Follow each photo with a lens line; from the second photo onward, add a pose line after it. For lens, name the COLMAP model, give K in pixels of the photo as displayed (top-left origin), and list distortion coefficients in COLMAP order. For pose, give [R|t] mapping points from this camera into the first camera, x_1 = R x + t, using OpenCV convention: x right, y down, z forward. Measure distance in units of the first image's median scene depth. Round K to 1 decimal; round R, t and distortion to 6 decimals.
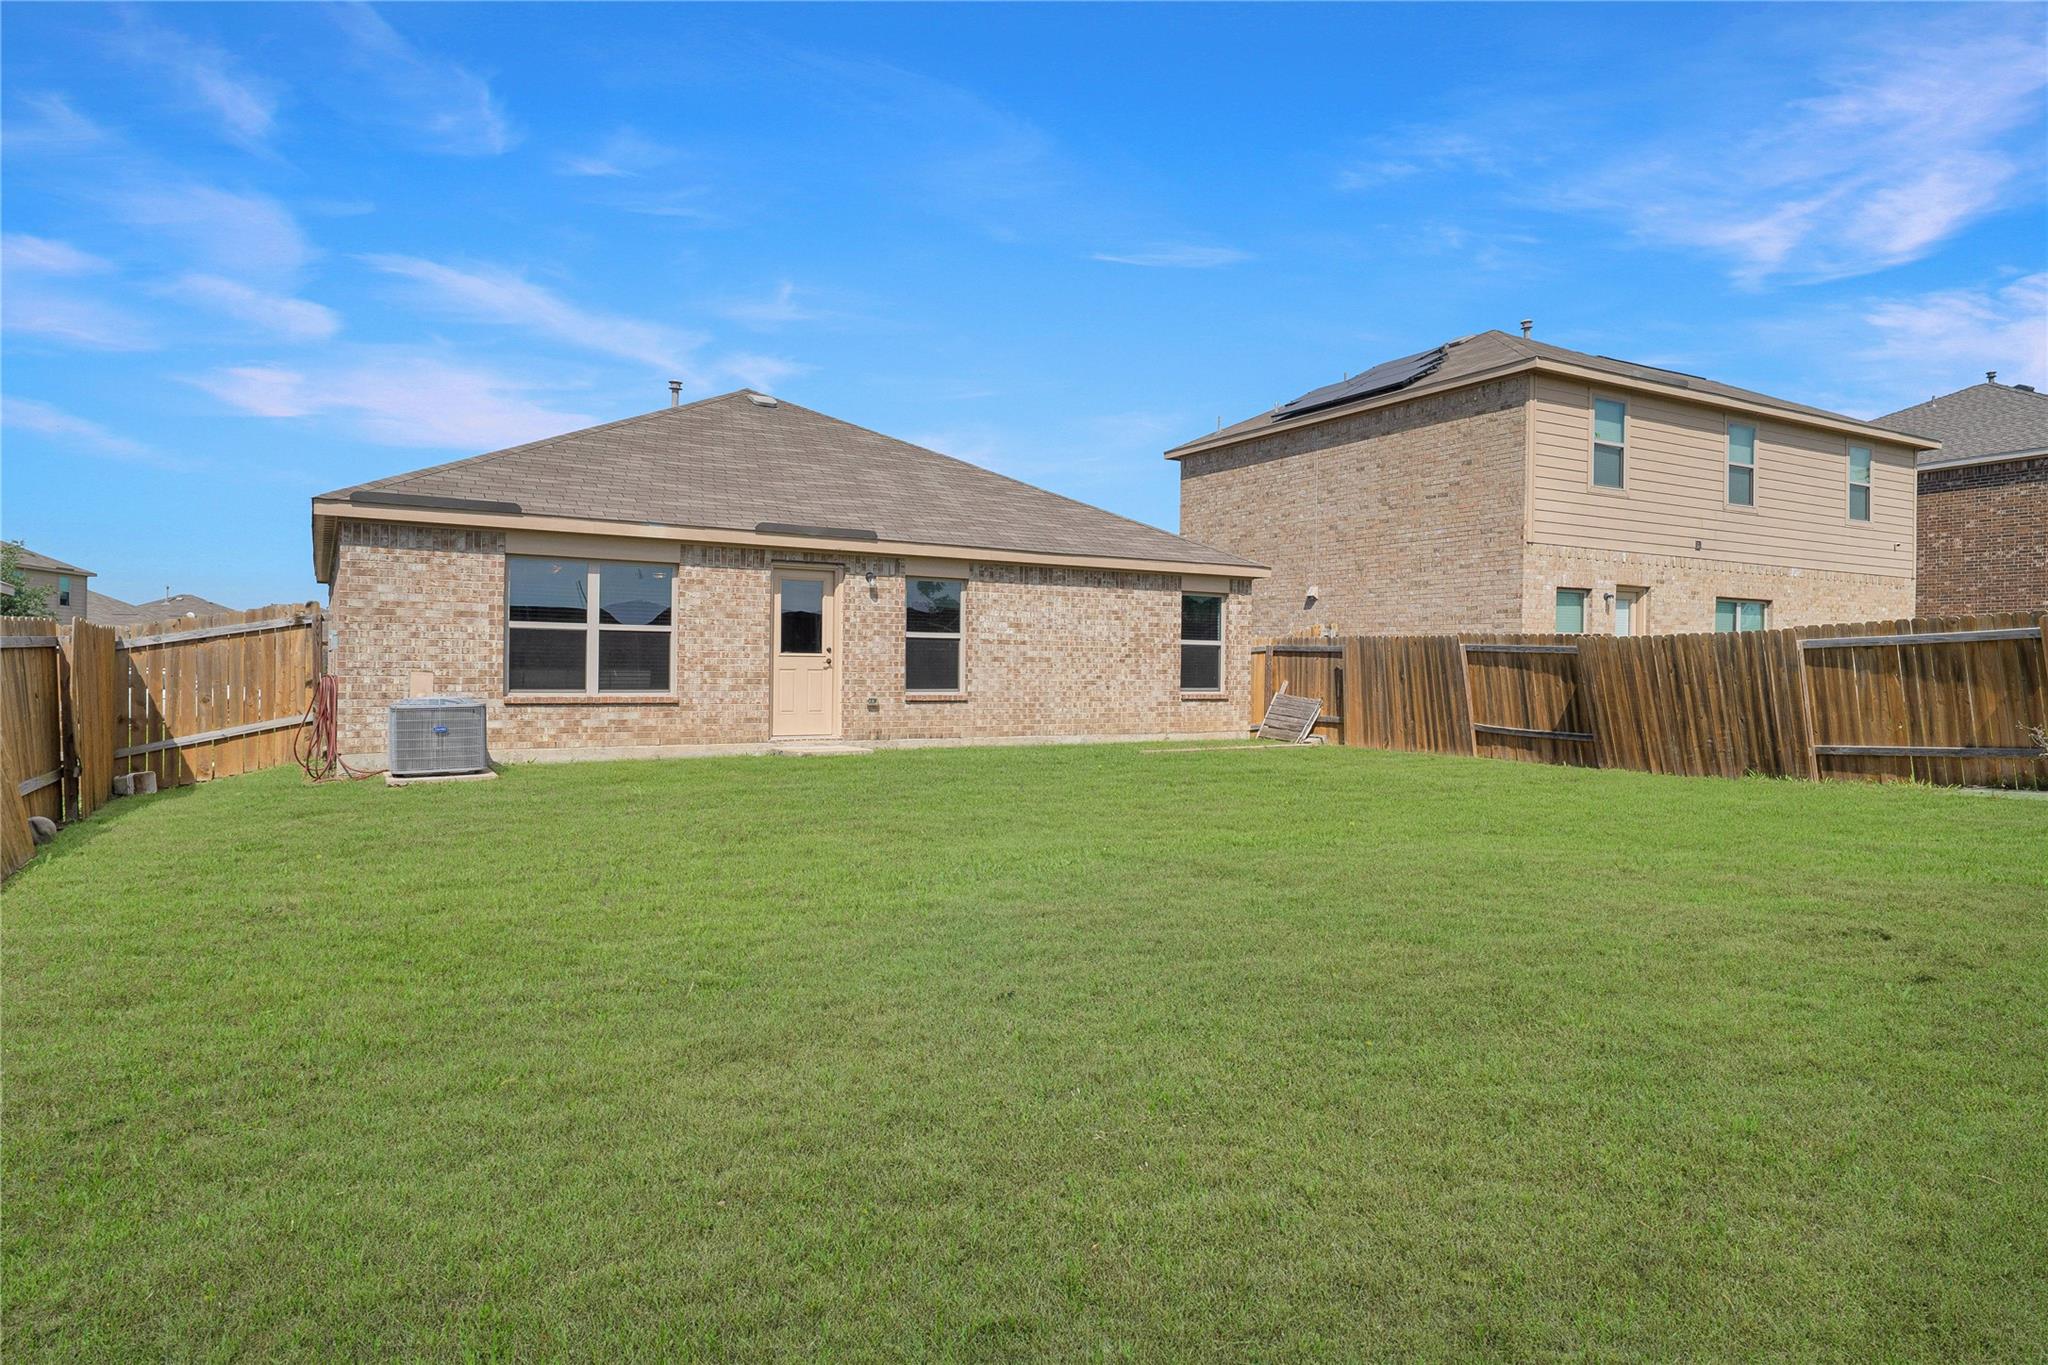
lens RADIAL K [[1137.6, 0, 1024.0], [0, 1137.6, 682.5], [0, 0, 1]] dist [0.001861, 0.000271]
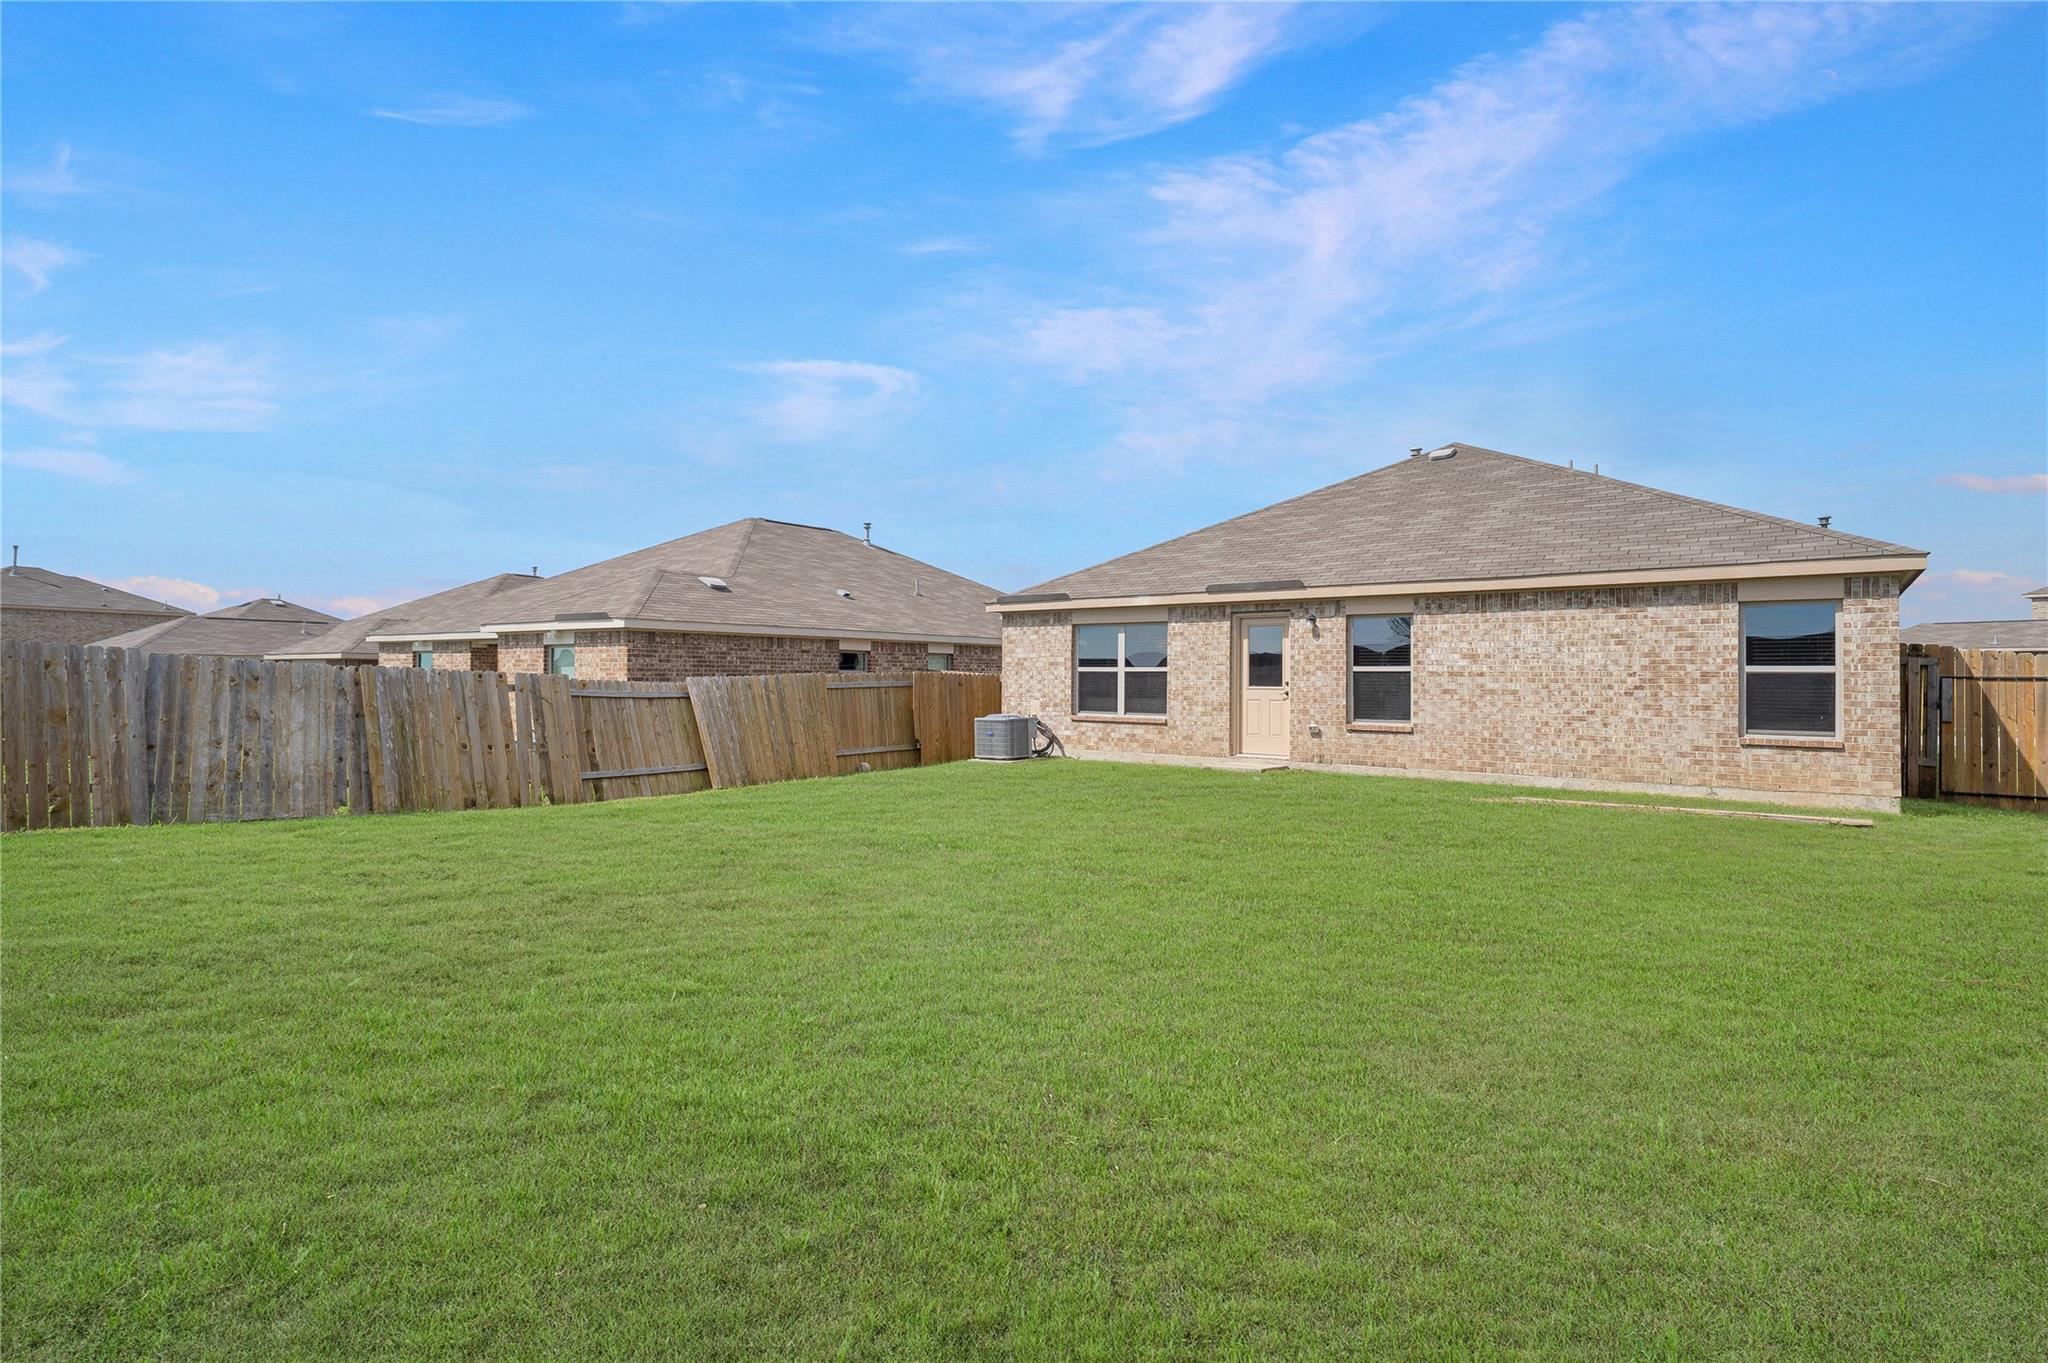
lens RADIAL K [[1023.7, 0, 1024.0], [0, 1023.7, 681.5], [0, 0, 1]] dist [0.002085, 0.000416]
pose [[0.361400, -0.005252, -0.932396, 0.701480], [-0.014738, 0.999827, -0.011345, -0.014500], [0.932294, 0.017842, 0.361260, 0.356052]]
